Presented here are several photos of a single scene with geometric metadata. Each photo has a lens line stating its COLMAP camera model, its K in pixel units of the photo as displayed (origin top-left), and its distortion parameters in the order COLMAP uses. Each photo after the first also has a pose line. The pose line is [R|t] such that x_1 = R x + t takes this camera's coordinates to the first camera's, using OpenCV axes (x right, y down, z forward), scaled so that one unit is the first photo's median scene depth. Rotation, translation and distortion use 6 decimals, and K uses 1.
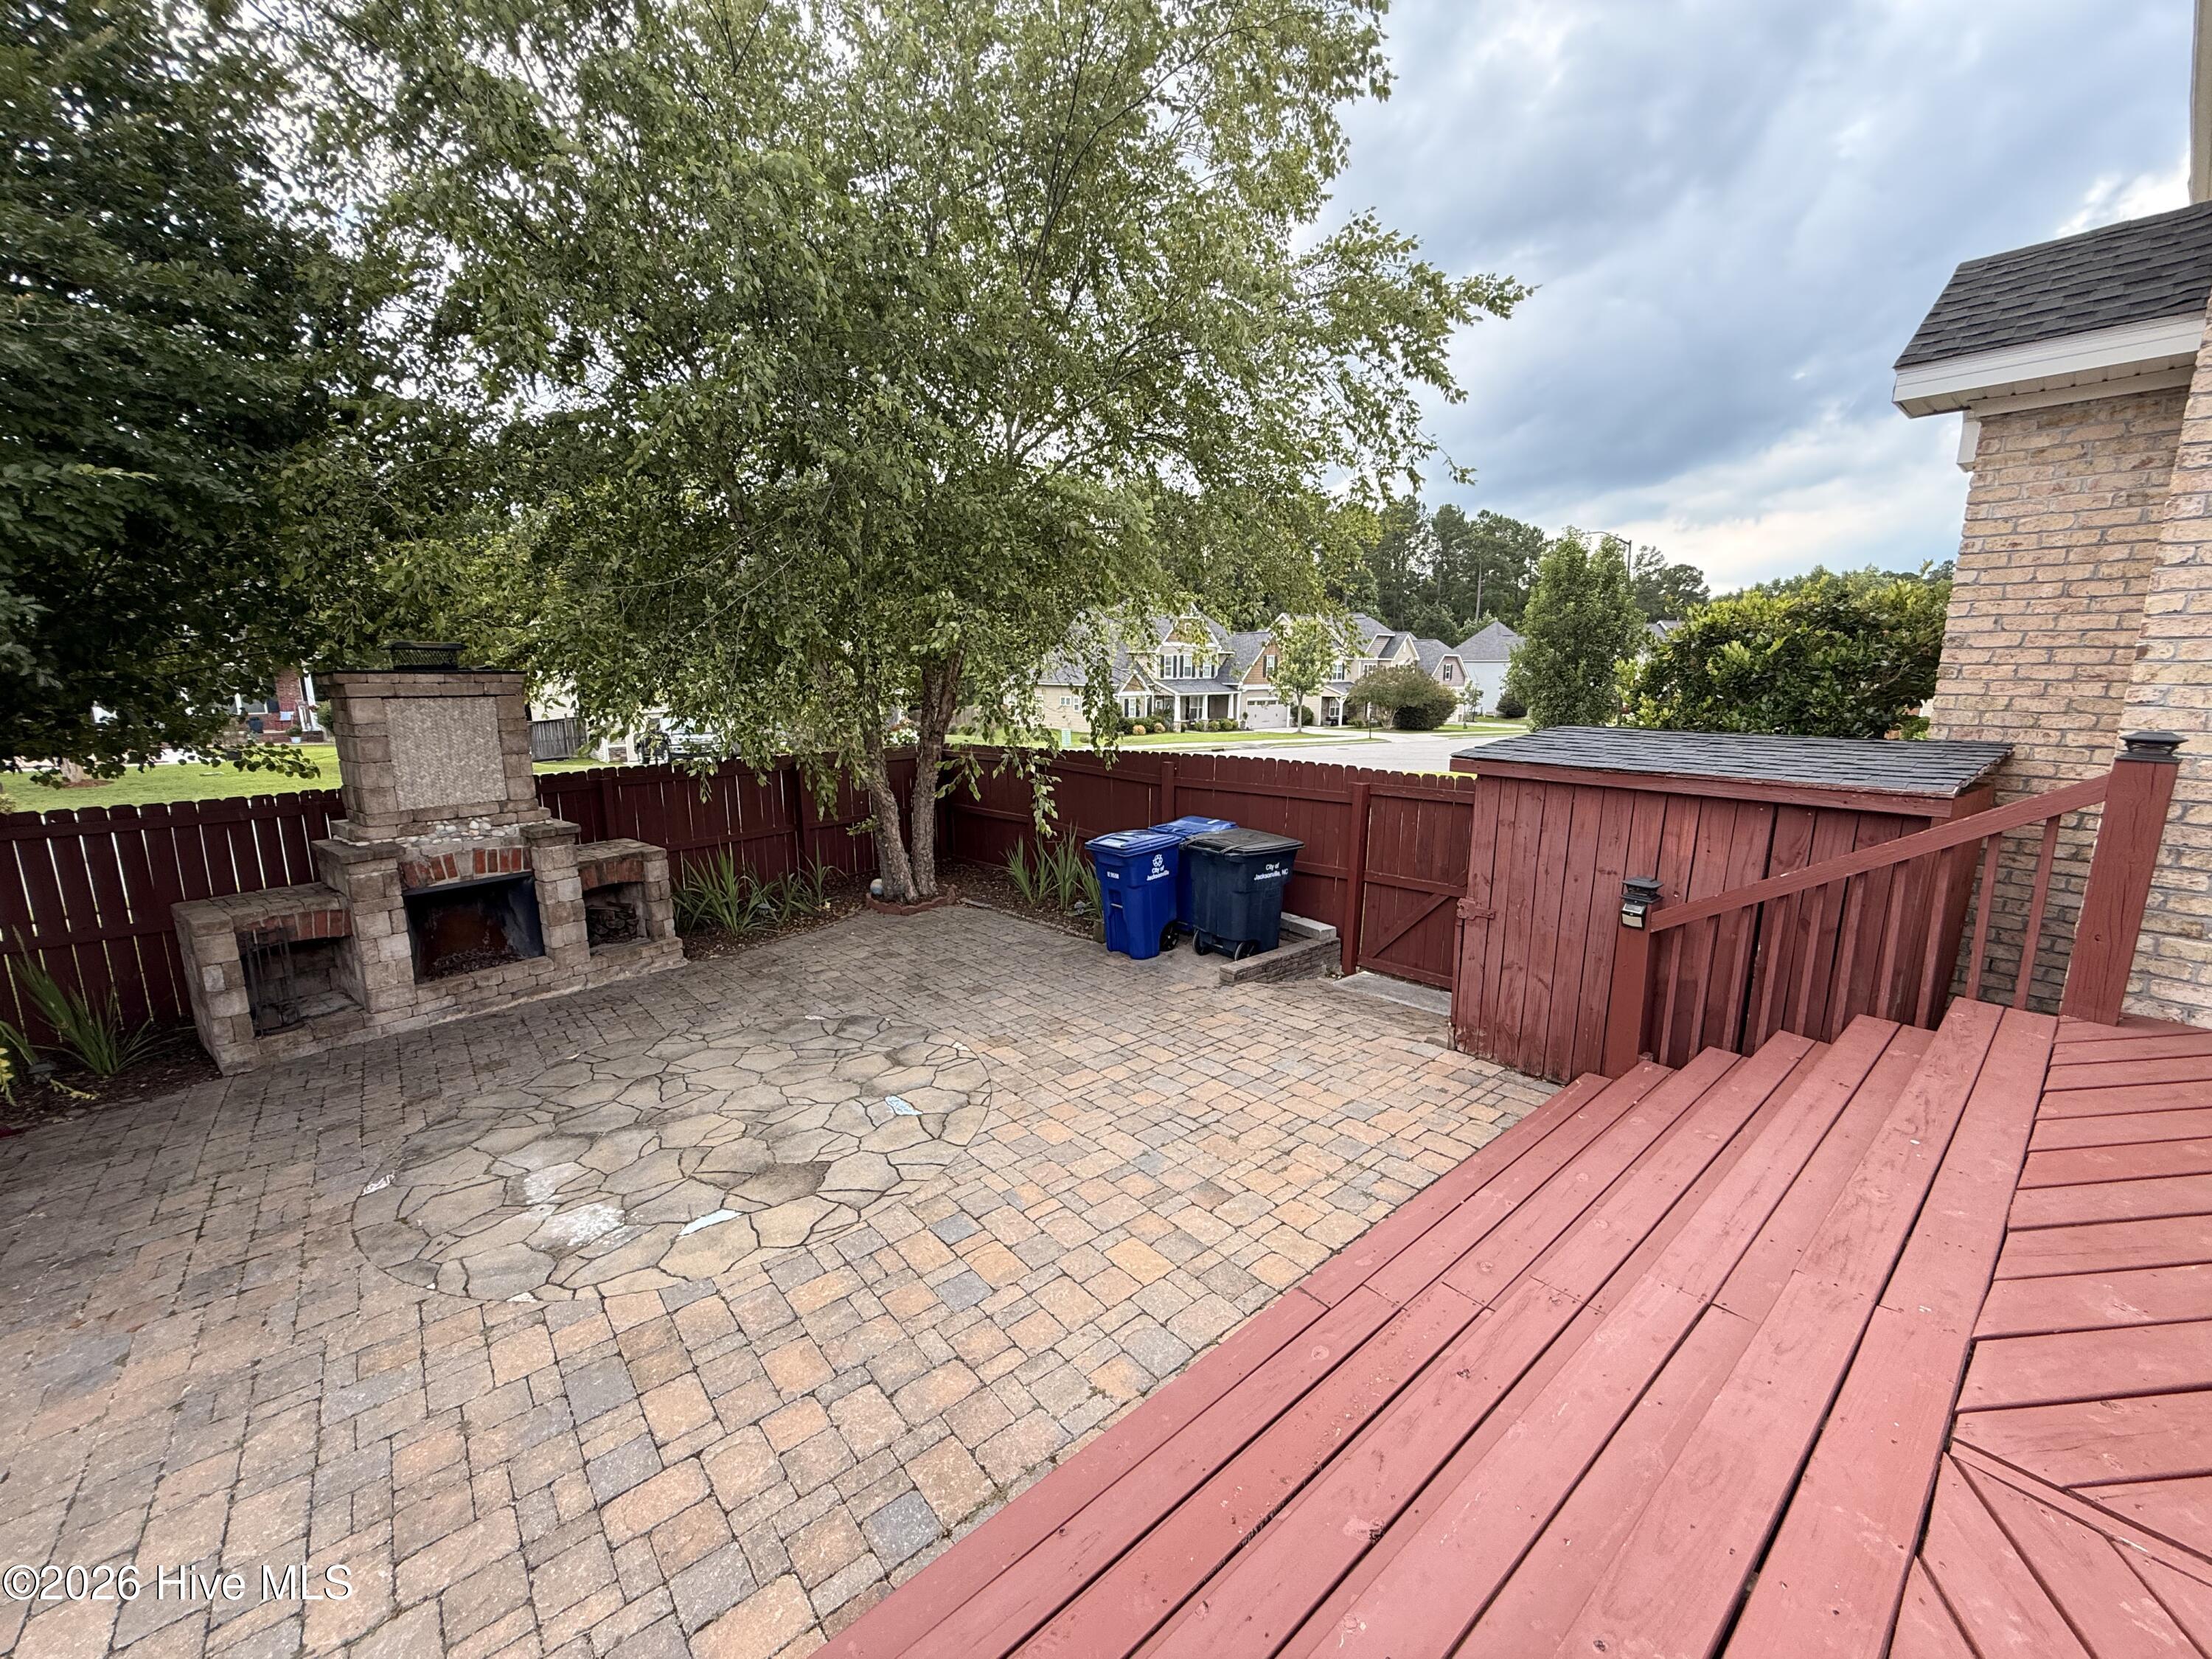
lens RADIAL K [[877.7, 0, 1106.0], [0, 877.7, 829.5], [0, 0, 1]] dist [0.000405, 0.000494]
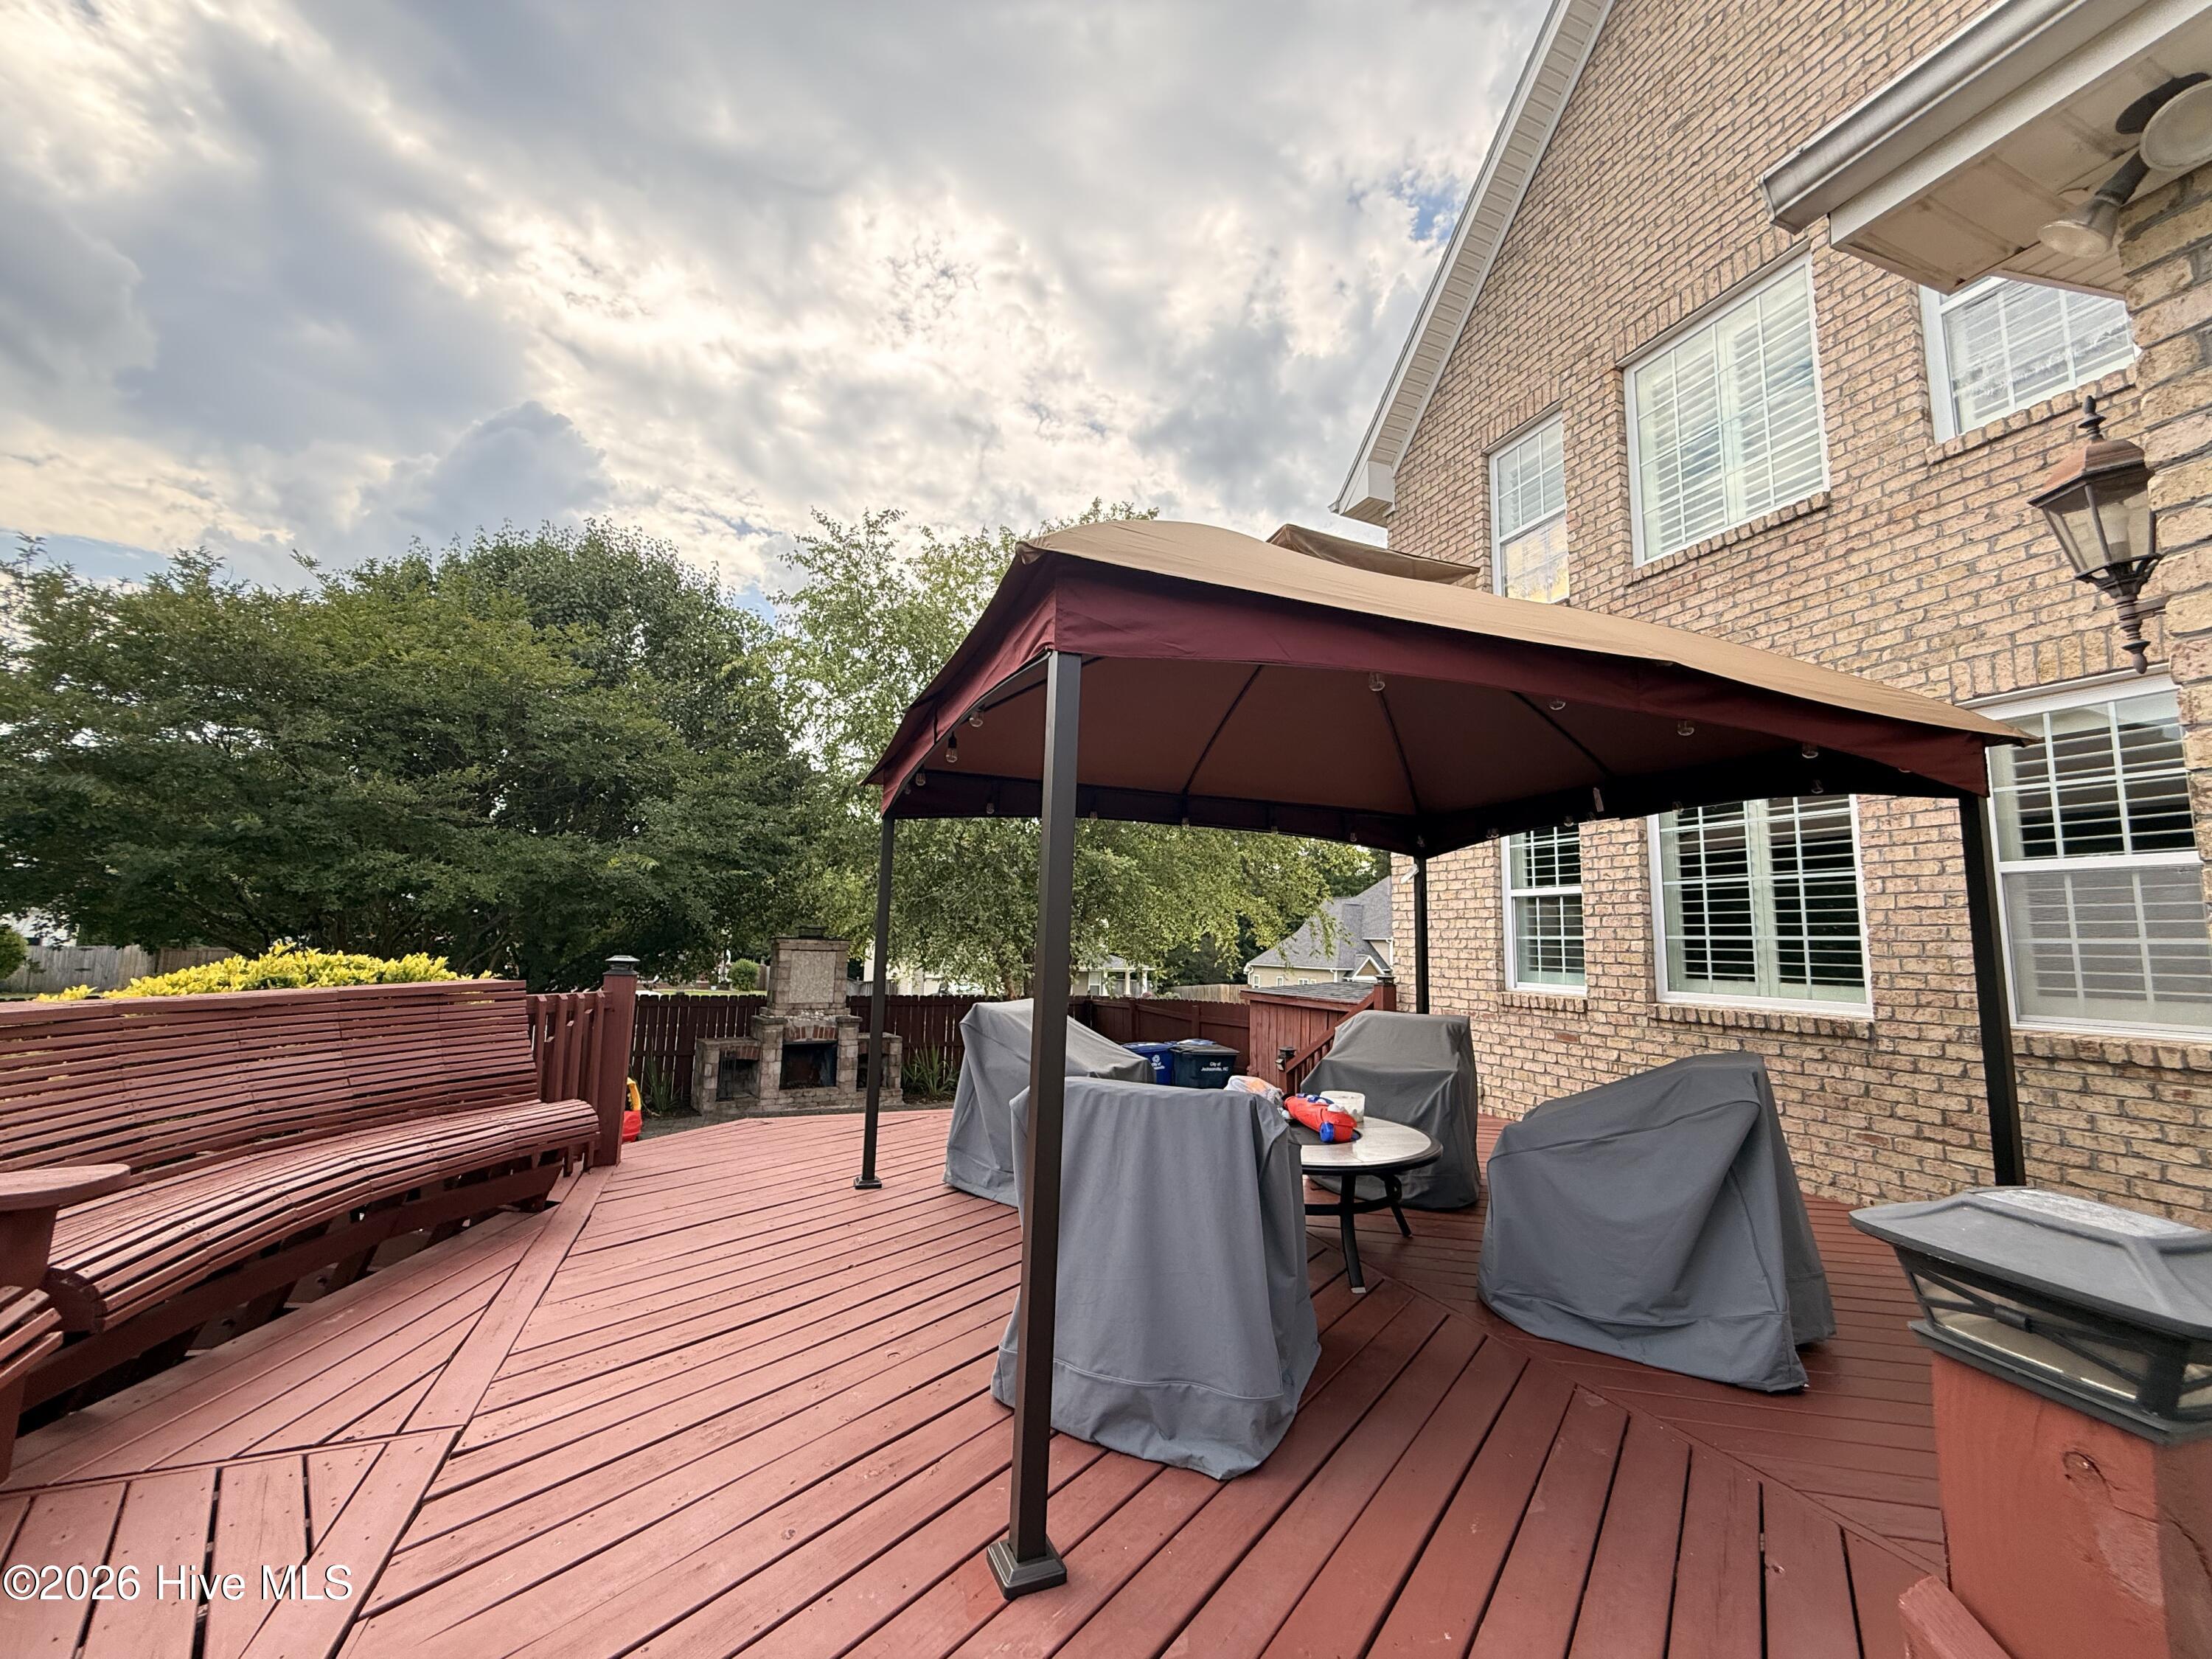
lens RADIAL K [[877.7, 0, 1106.0], [0, 877.7, 829.5], [0, 0, 1]] dist [0.000405, 0.000494]
pose [[0.950602, -0.019313, -0.309810, 0.567480], [-0.079588, 0.949535, -0.303395, 0.156092], [0.300035, 0.313065, 0.901093, -0.781718]]
